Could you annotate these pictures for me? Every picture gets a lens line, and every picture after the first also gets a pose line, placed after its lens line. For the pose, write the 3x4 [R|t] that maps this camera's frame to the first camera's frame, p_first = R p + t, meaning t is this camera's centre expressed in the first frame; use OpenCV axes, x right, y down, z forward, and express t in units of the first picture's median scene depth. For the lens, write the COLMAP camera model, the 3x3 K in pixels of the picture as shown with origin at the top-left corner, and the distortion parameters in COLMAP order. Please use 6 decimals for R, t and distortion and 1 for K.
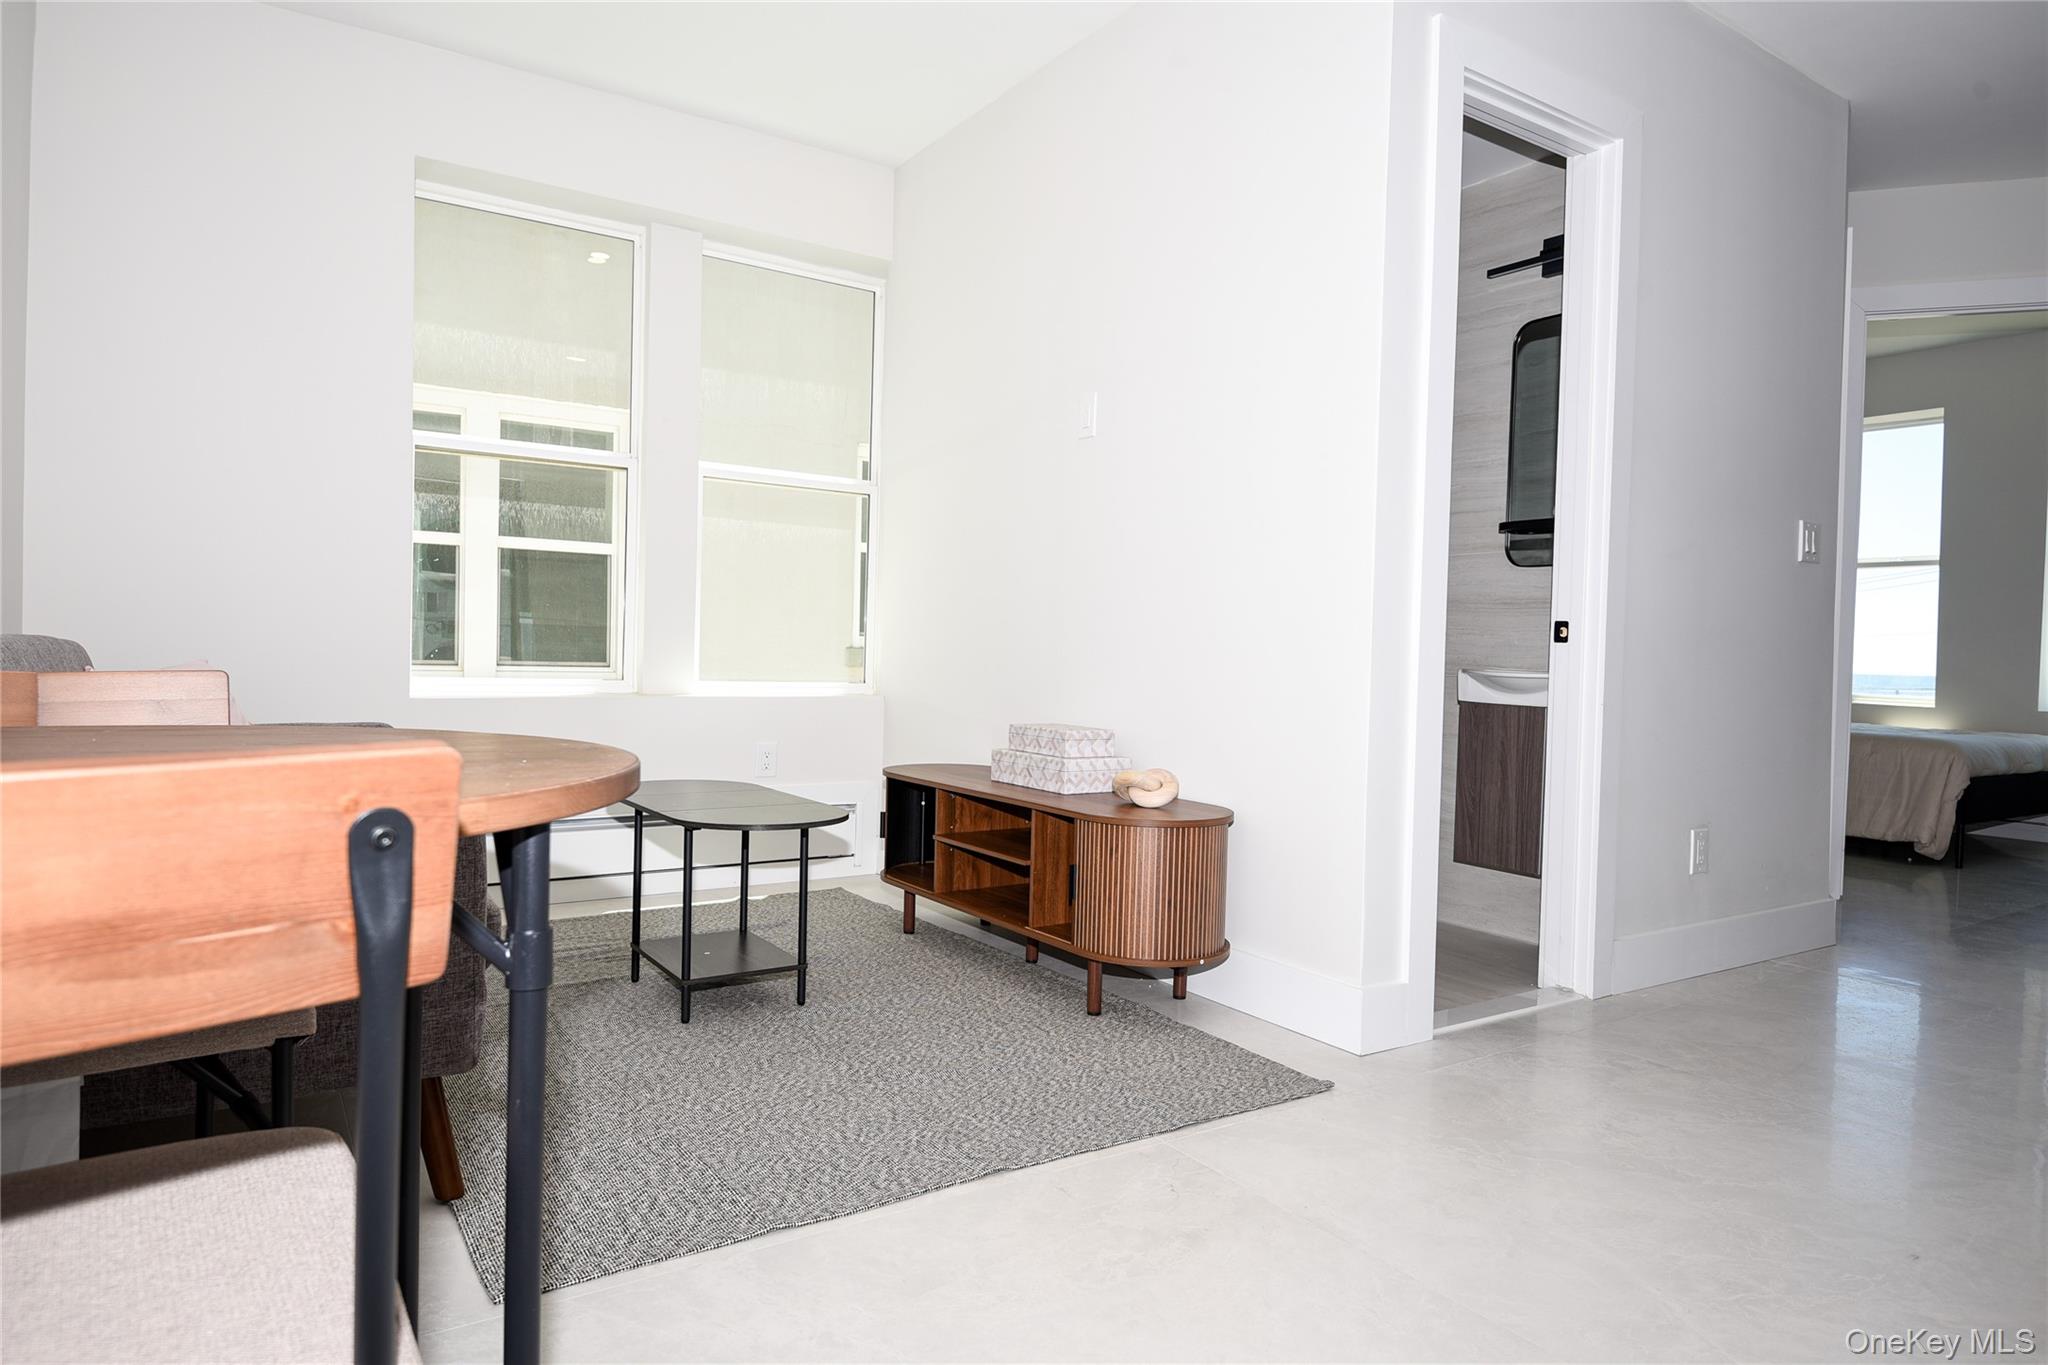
lens RADIAL K [[1286.7, 0, 1024.0], [0, 1286.7, 682.5], [0, 0, 1]] dist [0.033904, -0.076382]
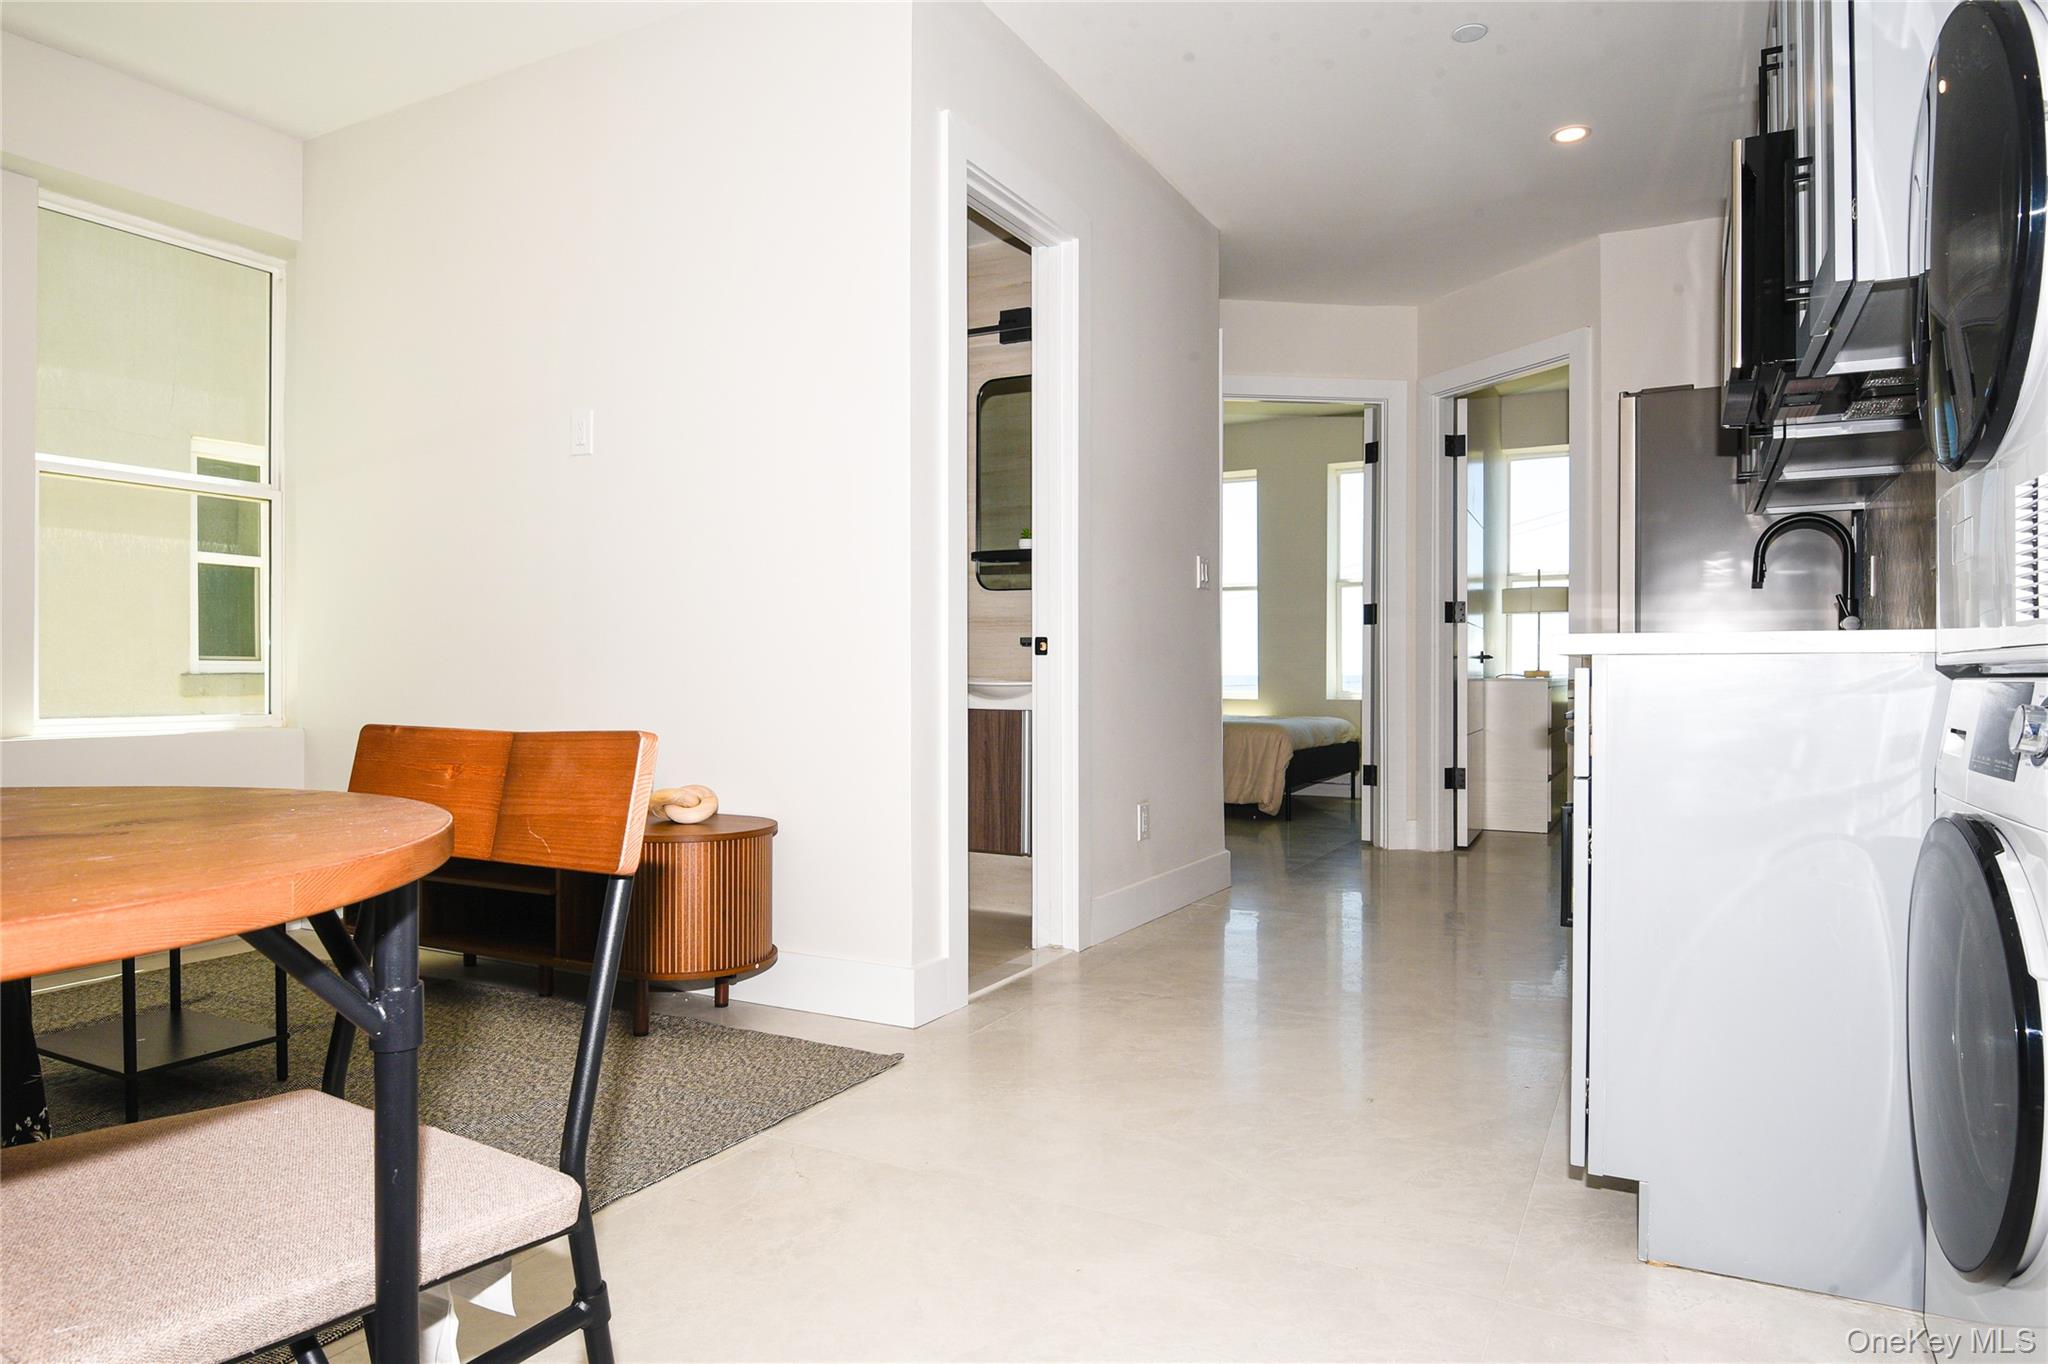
lens RADIAL K [[1267.8, 0, 1024.0], [0, 1267.8, 682.0], [0, 0, 1]] dist [-0.005119, -0.022634]
pose [[0.870748, -0.027917, 0.490936, -0.165394], [0.033284, 0.999443, -0.002201, -0.004122], [-0.490602, 0.018257, 0.871193, -0.005108]]
